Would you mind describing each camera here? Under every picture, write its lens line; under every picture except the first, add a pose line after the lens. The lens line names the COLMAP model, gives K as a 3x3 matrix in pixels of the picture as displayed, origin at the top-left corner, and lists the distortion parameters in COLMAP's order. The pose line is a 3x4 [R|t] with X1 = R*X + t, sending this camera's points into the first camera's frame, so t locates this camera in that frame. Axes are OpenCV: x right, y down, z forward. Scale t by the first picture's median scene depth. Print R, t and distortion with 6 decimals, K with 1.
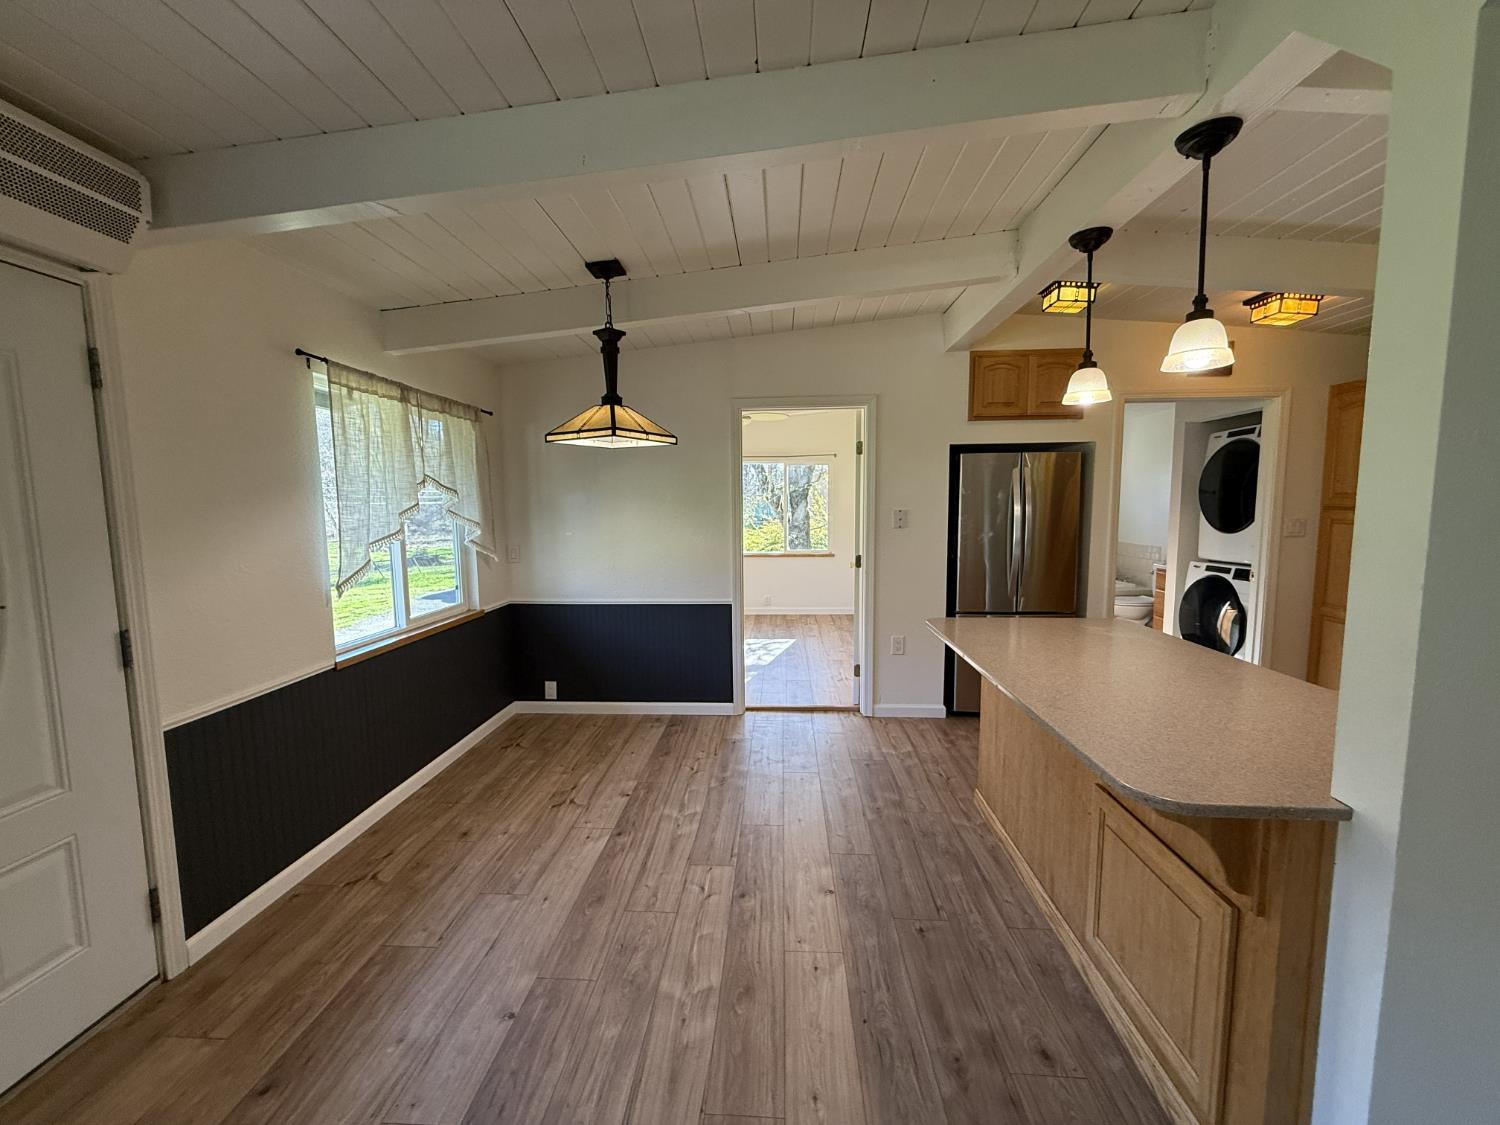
lens RADIAL K [[596.2, 0, 750.0], [0, 596.2, 562.5], [0, 0, 1]] dist [-0.000937, 0.000373]
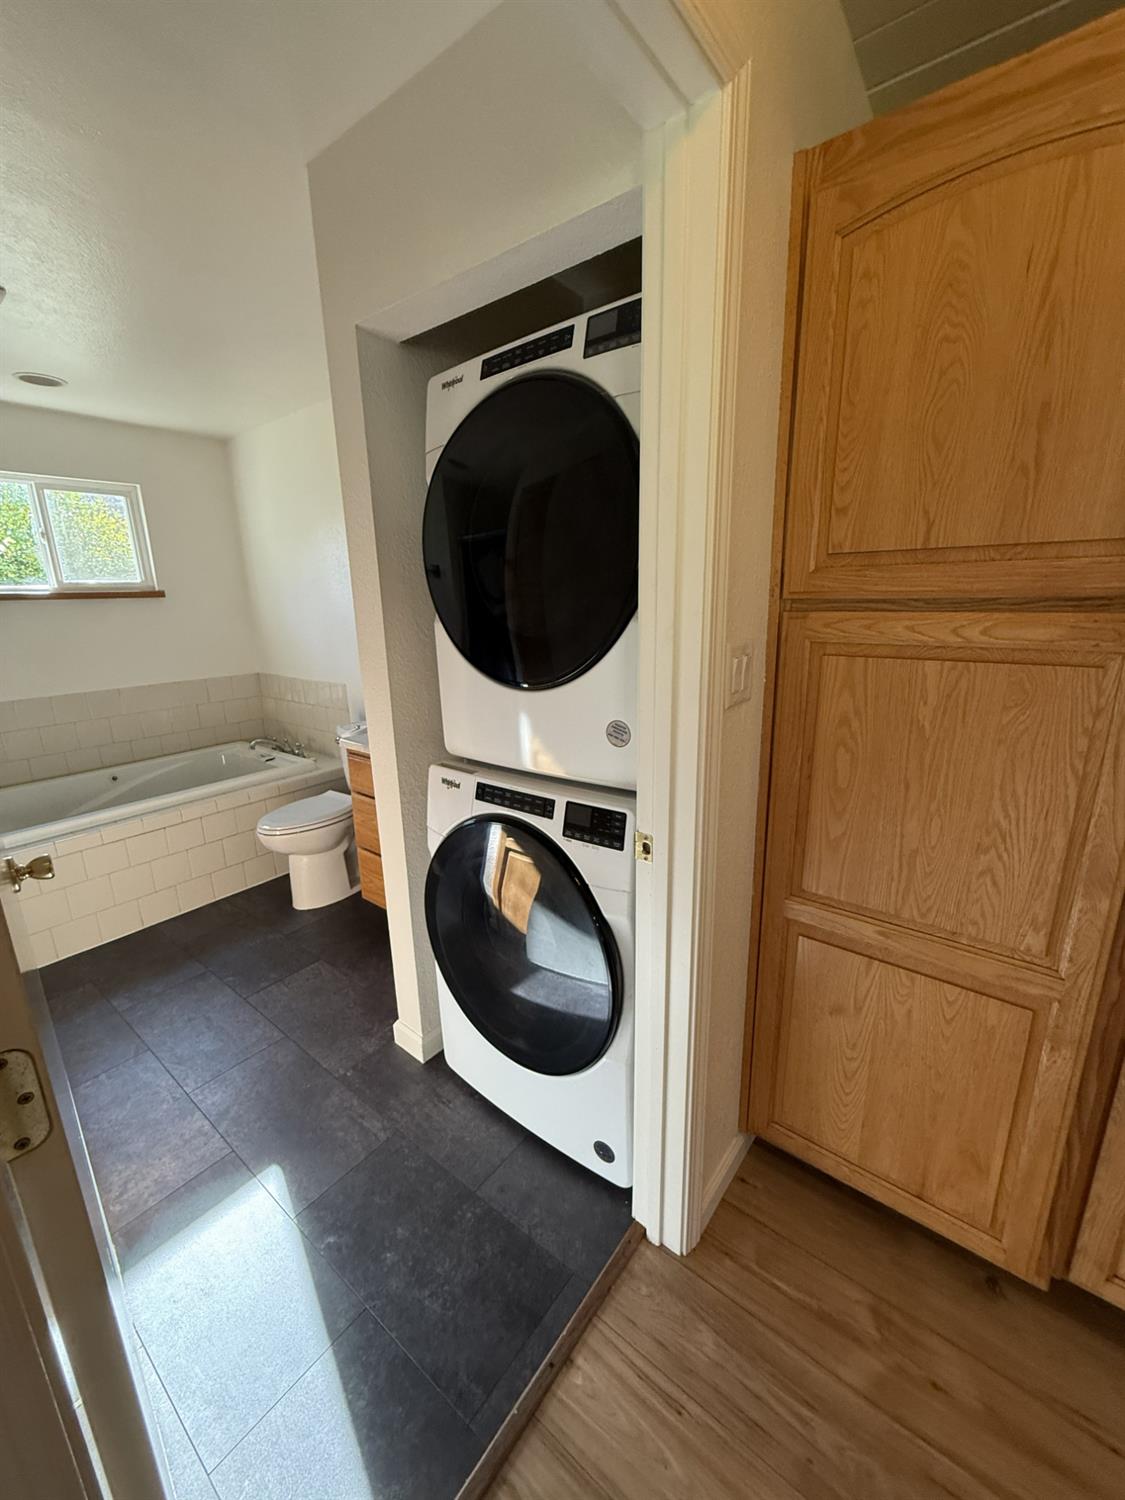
lens RADIAL K [[596.2, 0, 562.5], [0, 596.2, 750.0], [0, 0, 1]] dist [-0.000937, 0.000373]
pose [[0.574601, -0.203171, 0.792815, 0.619857], [0.094384, 0.978684, 0.182397, -0.083681], [-0.812973, -0.029976, 0.581529, 0.895444]]
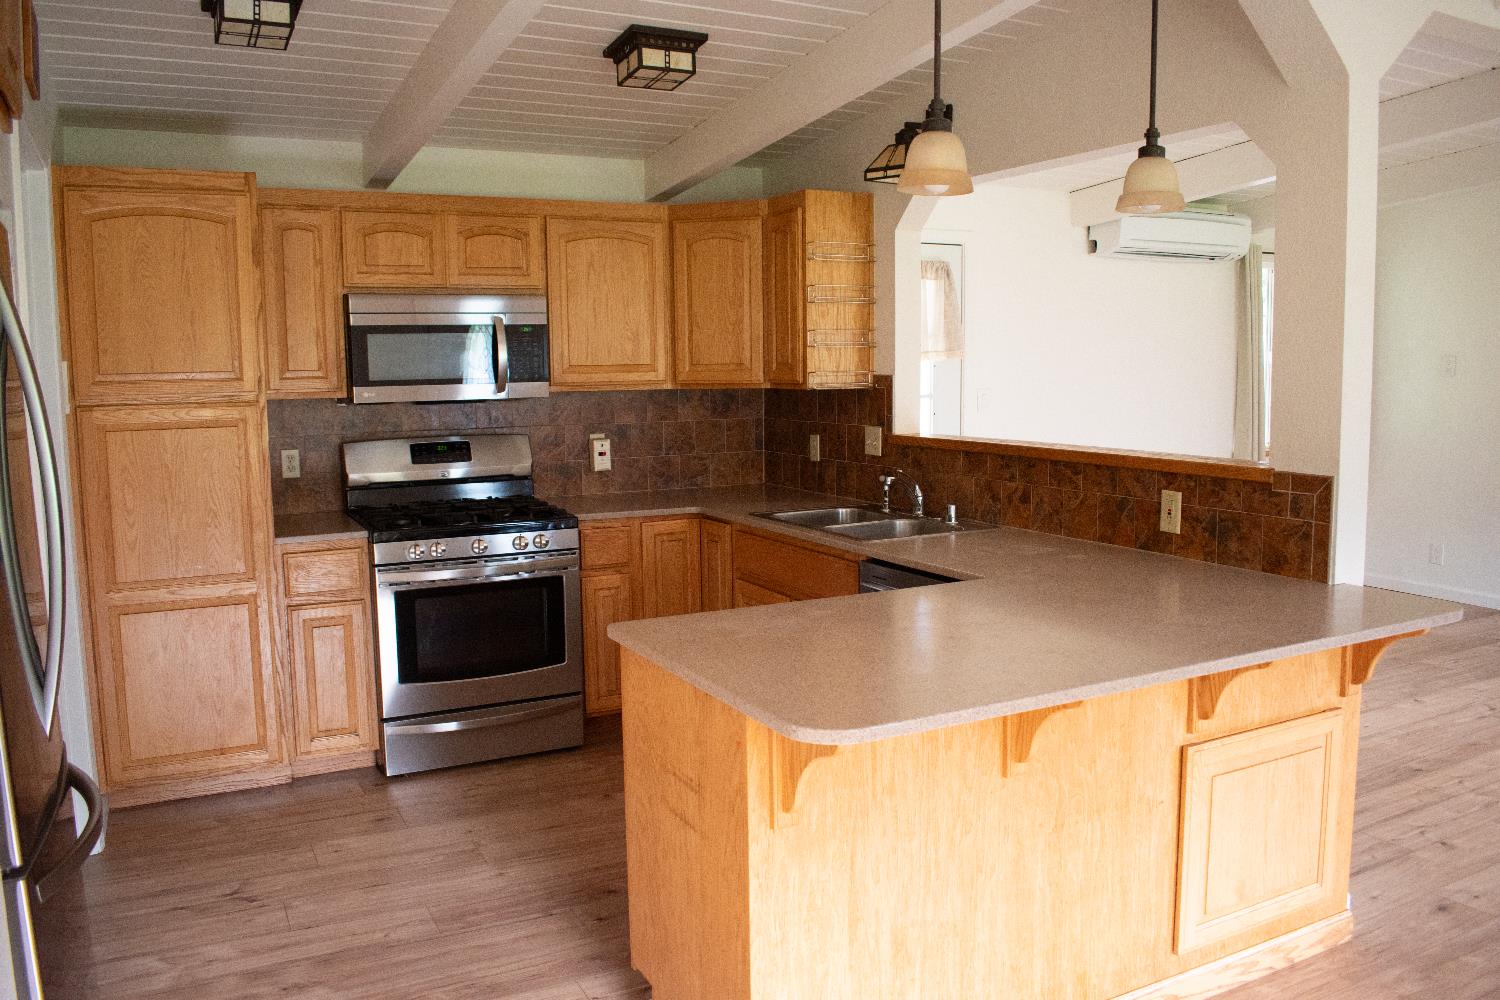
lens RADIAL K [[1161.5, 0, 750.0], [0, 1161.5, 500.0], [0, 0, 1]] dist [-0.086017, -0.003875]
pose [[-0.516771, -0.081207, 0.852263, -0.161011], [0.105191, 0.981925, 0.157345, -0.099754], [-0.849637, 0.170962, -0.498889, 0.987786]]
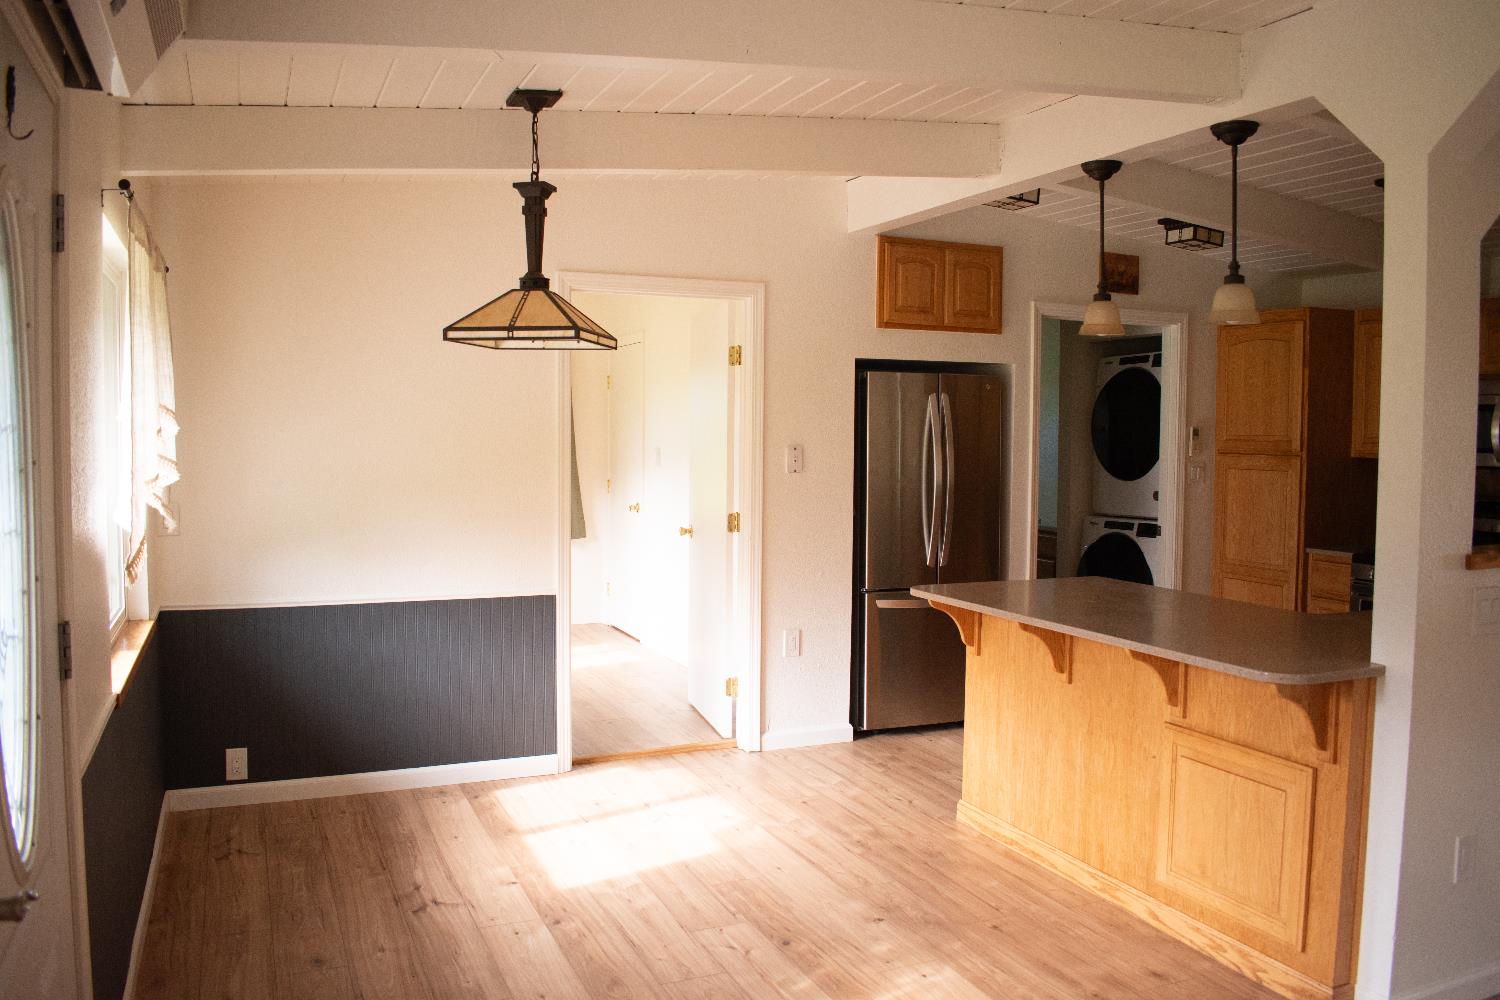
lens RADIAL K [[1189.8, 0, 750.0], [0, 1189.8, 500.0], [0, 0, 1]] dist [-0.084738, 0.001568]
pose [[0.886374, -0.008434, 0.462894, -0.455078], [0.027583, 0.999020, -0.034614, 0.021095], [-0.462148, 0.043449, 0.885738, -0.214730]]
